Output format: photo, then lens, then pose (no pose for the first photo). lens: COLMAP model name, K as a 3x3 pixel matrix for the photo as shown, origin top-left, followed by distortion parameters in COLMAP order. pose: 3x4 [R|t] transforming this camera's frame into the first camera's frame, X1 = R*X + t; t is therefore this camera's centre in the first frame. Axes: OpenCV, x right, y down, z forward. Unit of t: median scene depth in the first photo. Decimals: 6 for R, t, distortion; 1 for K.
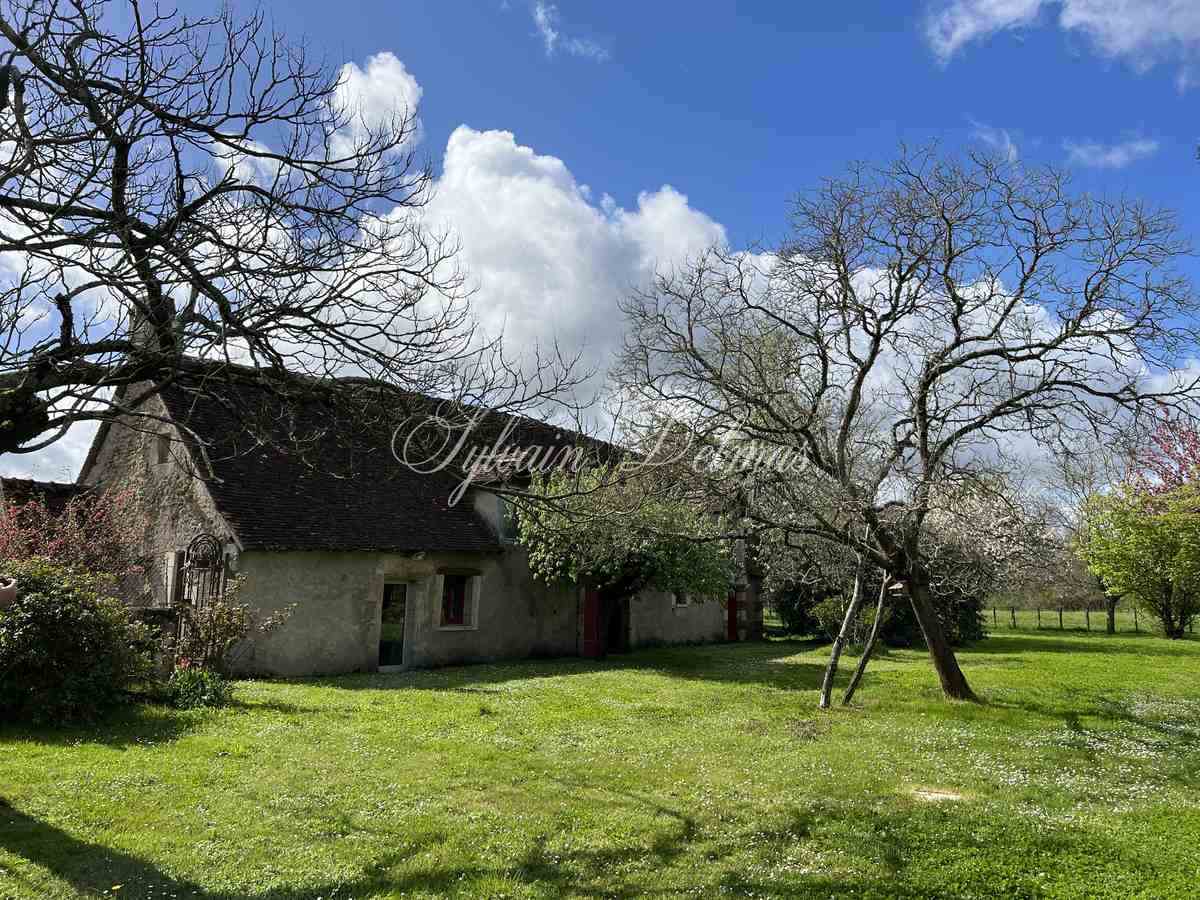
lens RADIAL K [[916.8, 0, 597.5], [0, 916.8, 450.6], [0, 0, 1]] dist [0.032819, 0.002460]
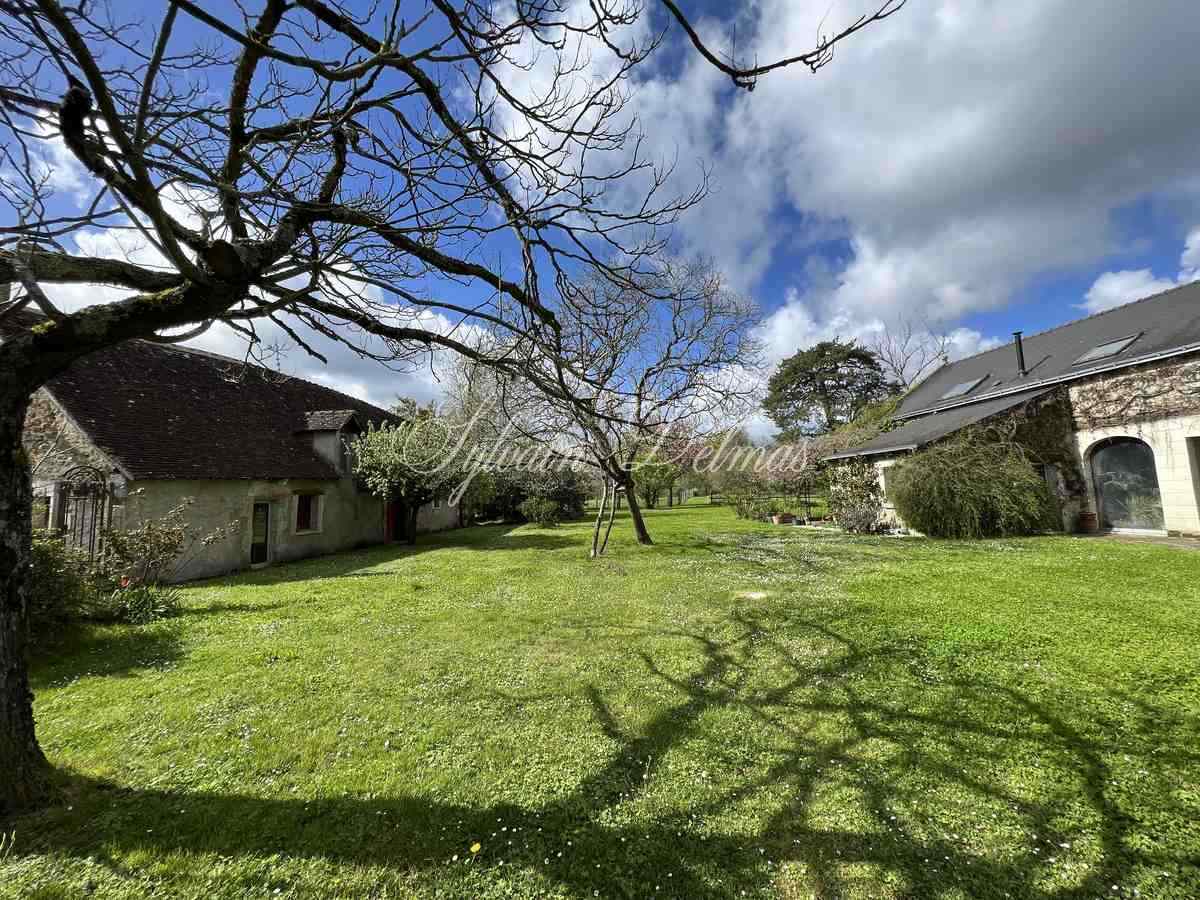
lens RADIAL K [[475.1, 0, 601.3], [0, 475.1, 446.2], [0, 0, 1]] dist [0.002525, 0.000188]
pose [[0.847885, 0.009743, 0.530091, -0.179173], [-0.033176, 0.998847, 0.034707, 0.022794], [-0.529141, -0.047014, 0.847230, 0.161263]]
